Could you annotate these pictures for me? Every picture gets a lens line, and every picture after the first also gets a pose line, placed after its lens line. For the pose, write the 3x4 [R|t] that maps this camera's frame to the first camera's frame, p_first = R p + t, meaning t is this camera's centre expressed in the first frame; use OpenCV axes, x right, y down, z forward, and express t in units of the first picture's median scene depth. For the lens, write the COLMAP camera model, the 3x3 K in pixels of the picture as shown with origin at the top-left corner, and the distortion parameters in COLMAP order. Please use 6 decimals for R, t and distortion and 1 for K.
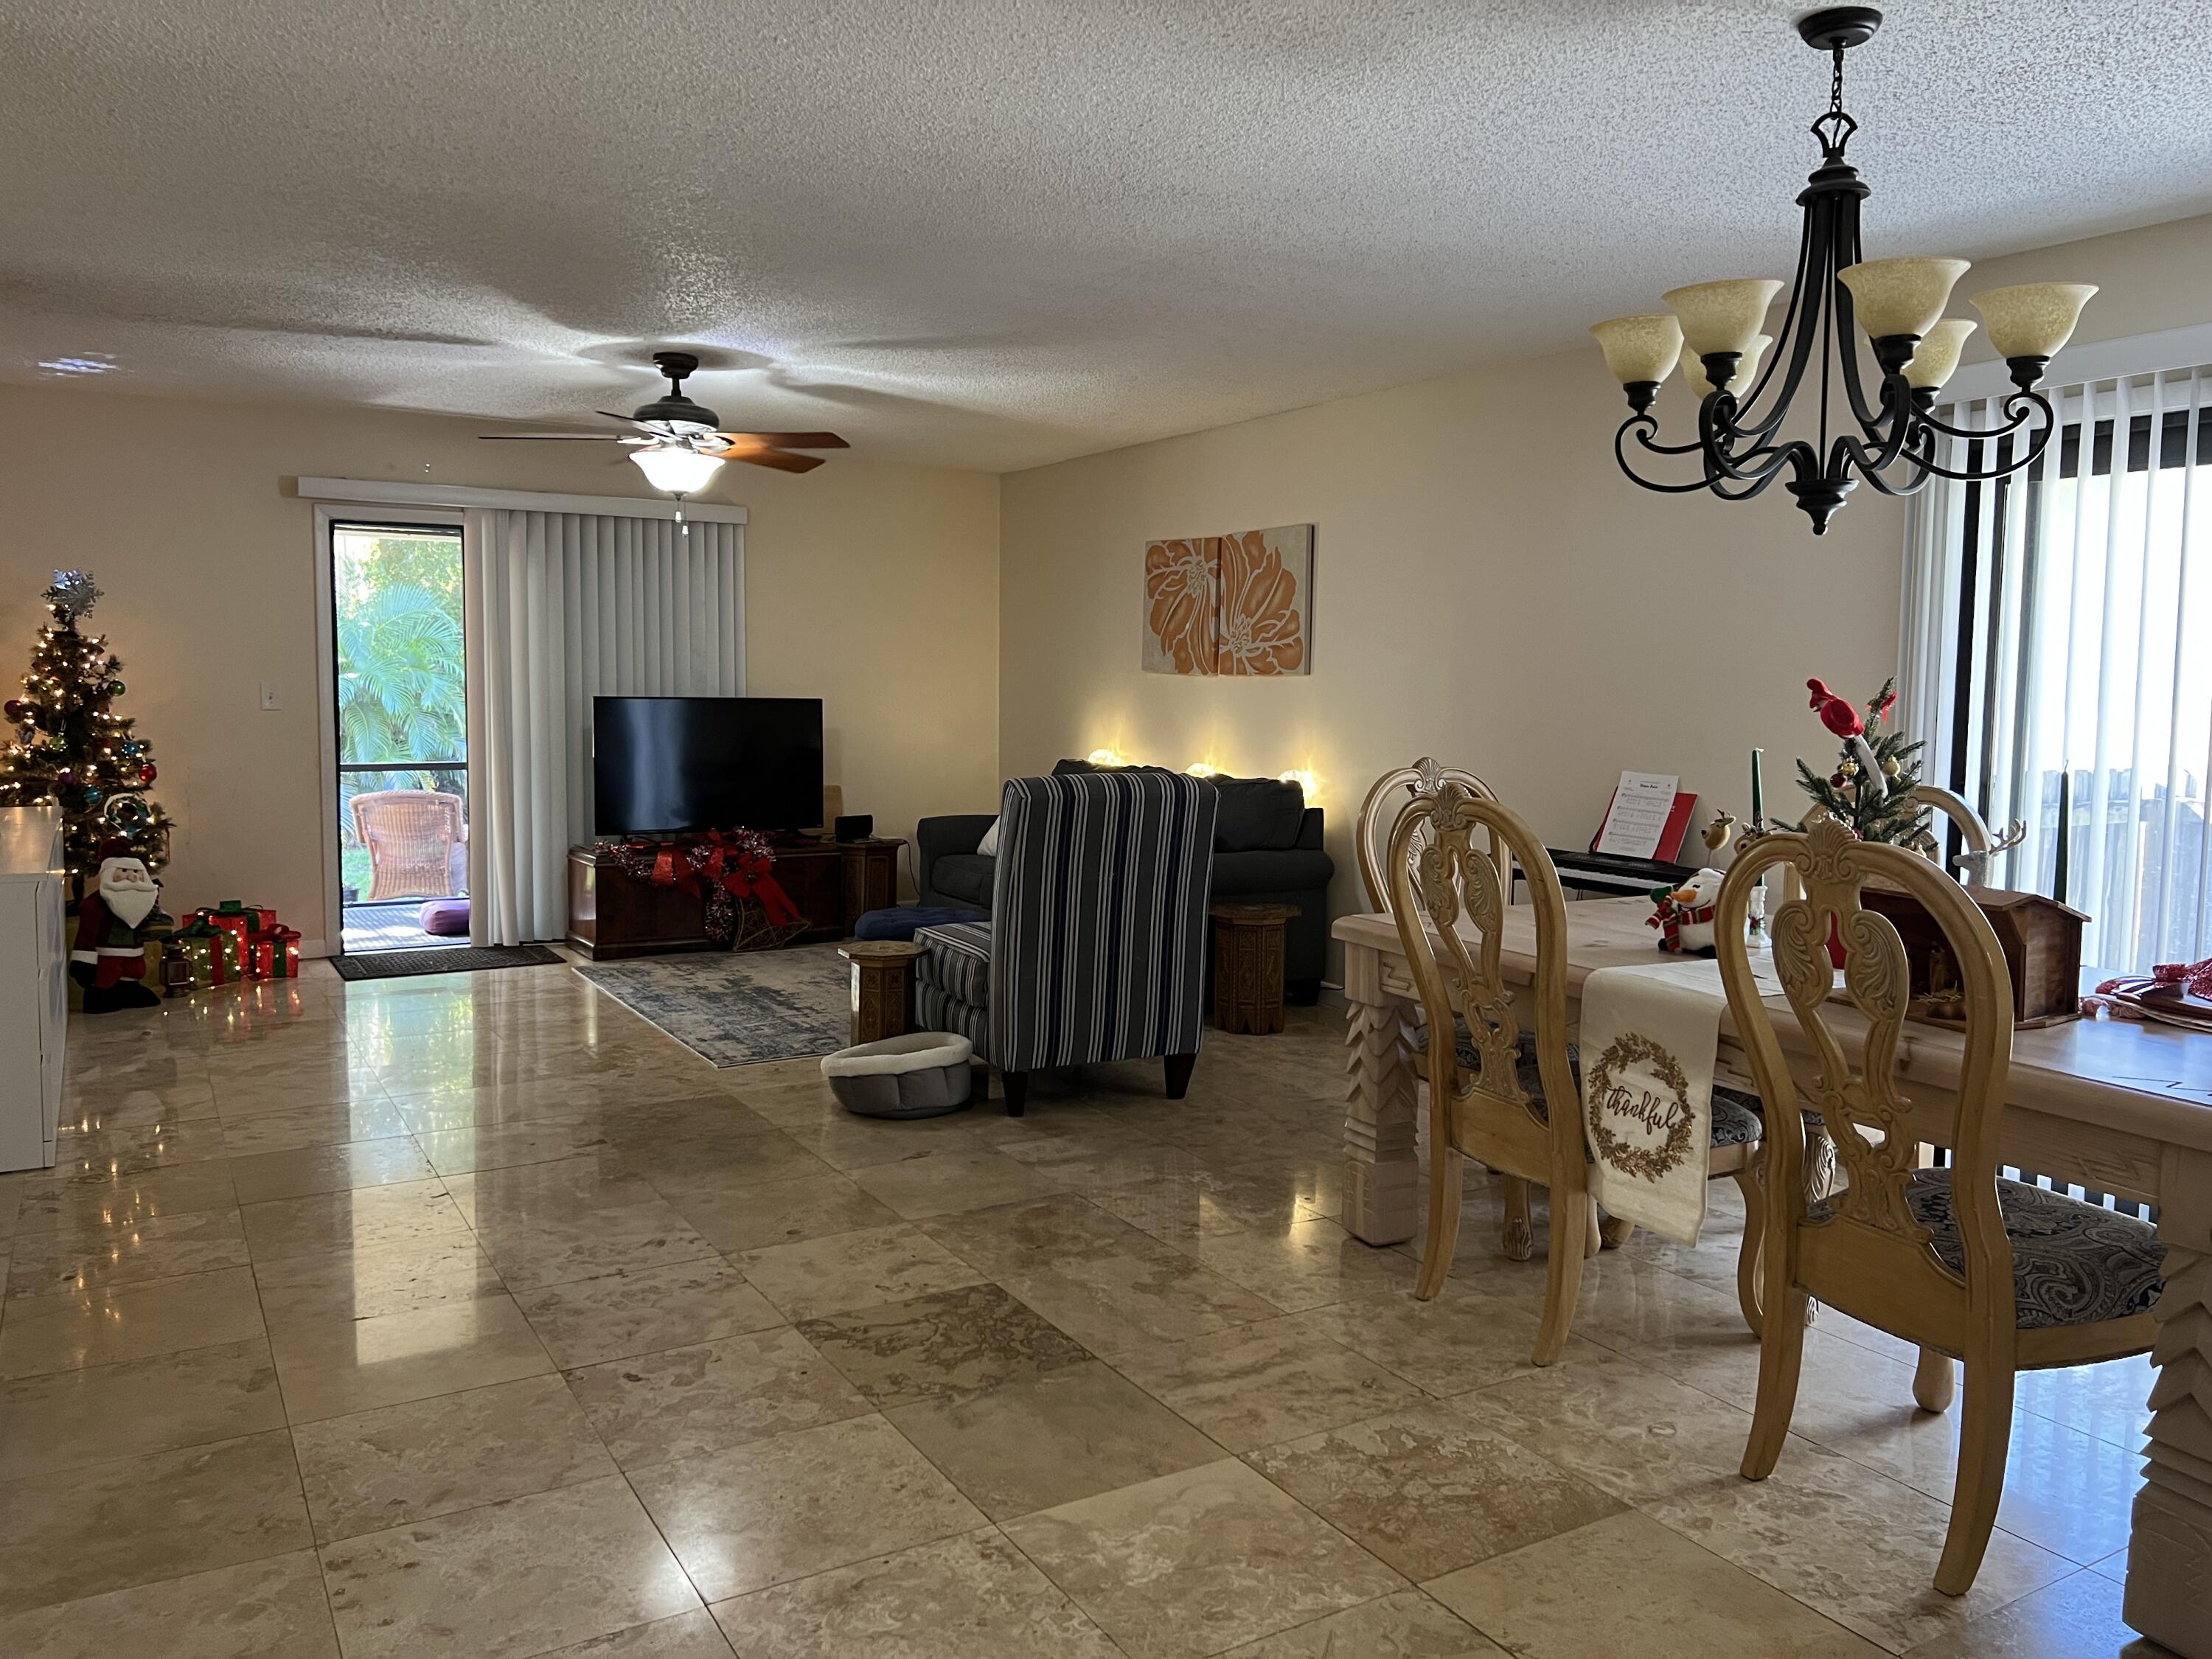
lens RADIAL K [[1661.6, 0, 1103.7], [0, 1661.6, 807.3], [0, 0, 1]] dist [0.062221, -0.070455]
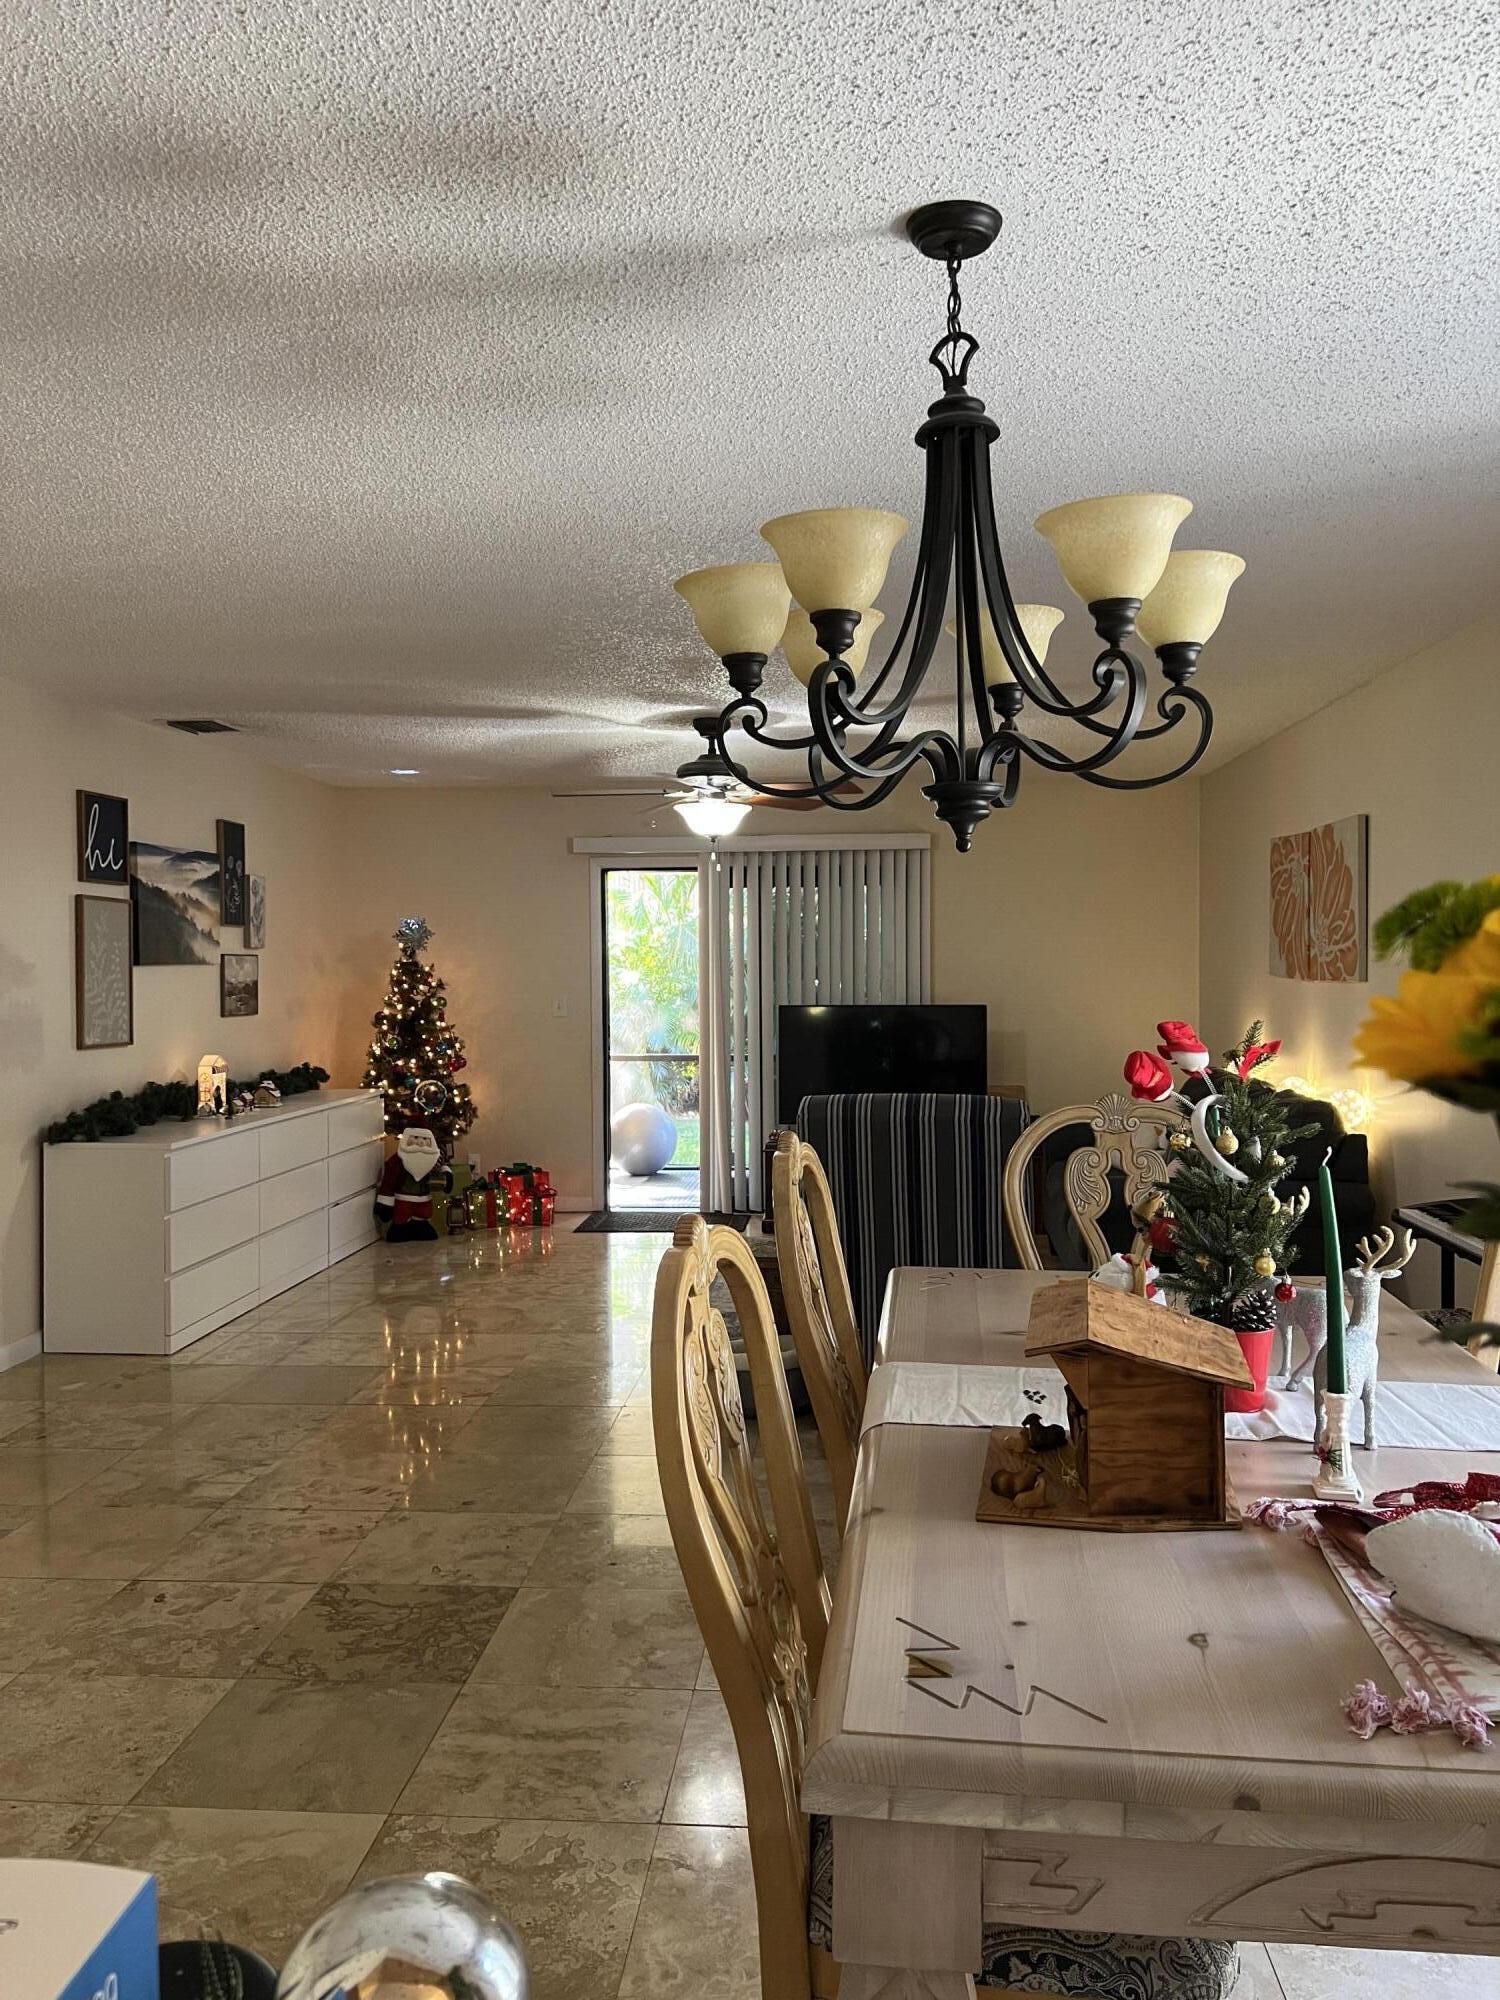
lens RADIAL K [[1502.4, 0, 744.5], [0, 1502.4, 987.7], [0, 0, 1]] dist [0.062221, -0.070455]
pose [[0.813711, -0.008991, -0.581200, 0.554564], [-0.028294, 0.998082, -0.055054, -0.038972], [0.580581, 0.061243, 0.811896, 0.262353]]
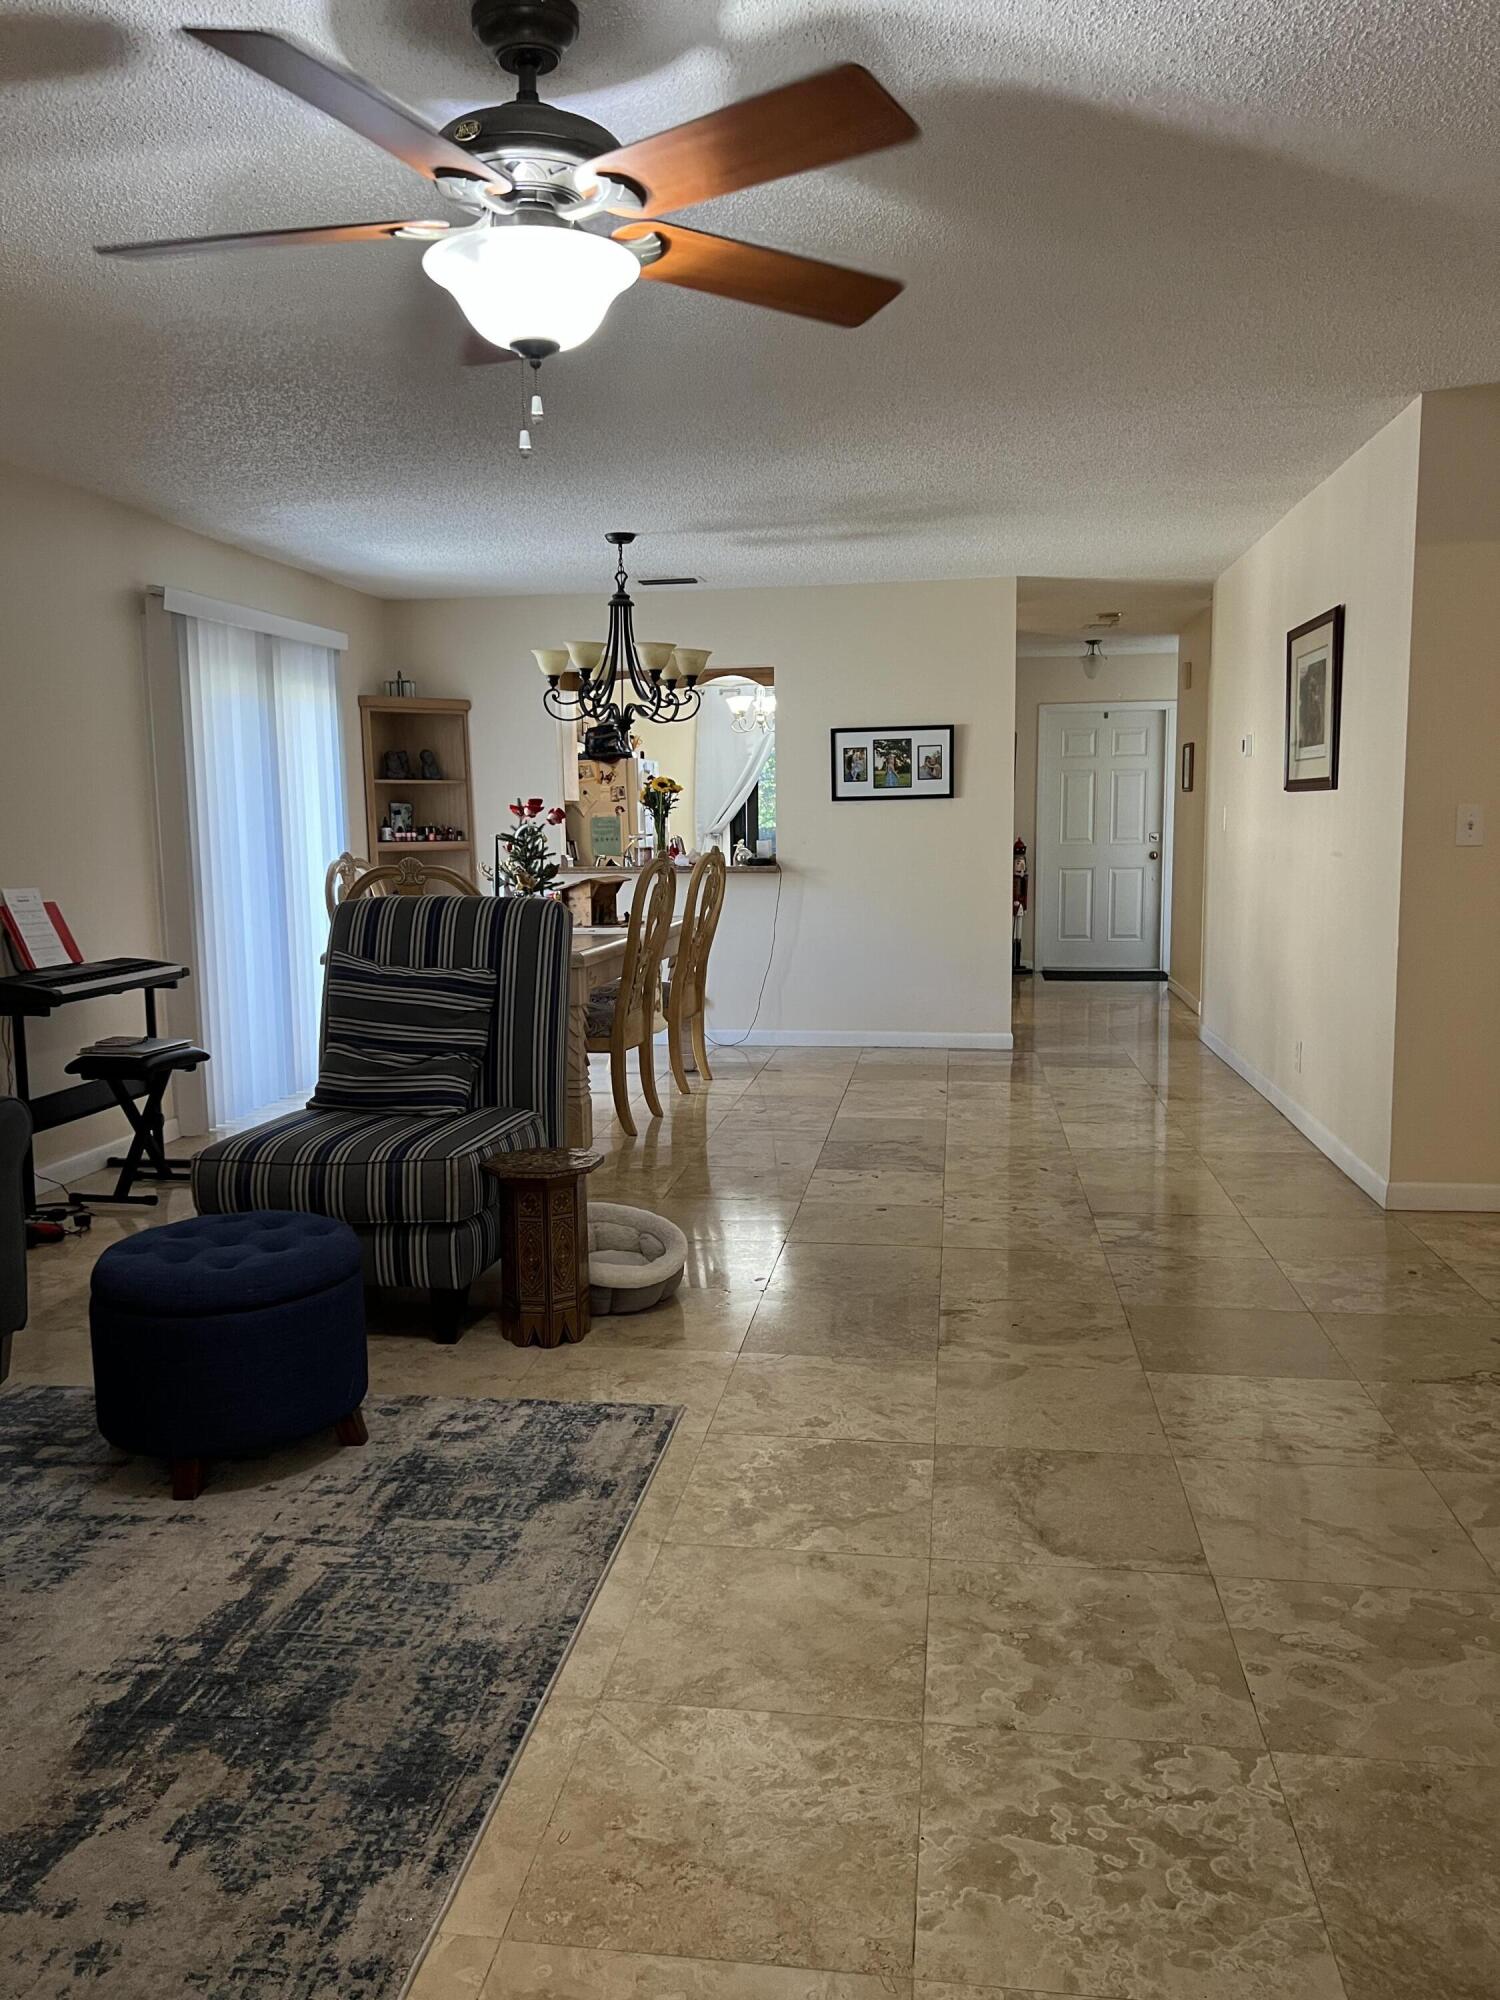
lens RADIAL K [[1502.4, 0, 753.2], [0, 1502.4, 1003.6], [0, 0, 1]] dist [0.062221, -0.070455]
pose [[-0.786669, -0.084688, 0.611539, -0.823161], [0.046829, 0.979508, 0.195885, -0.146578], [-0.615597, 0.182735, -0.766582, 1.946895]]
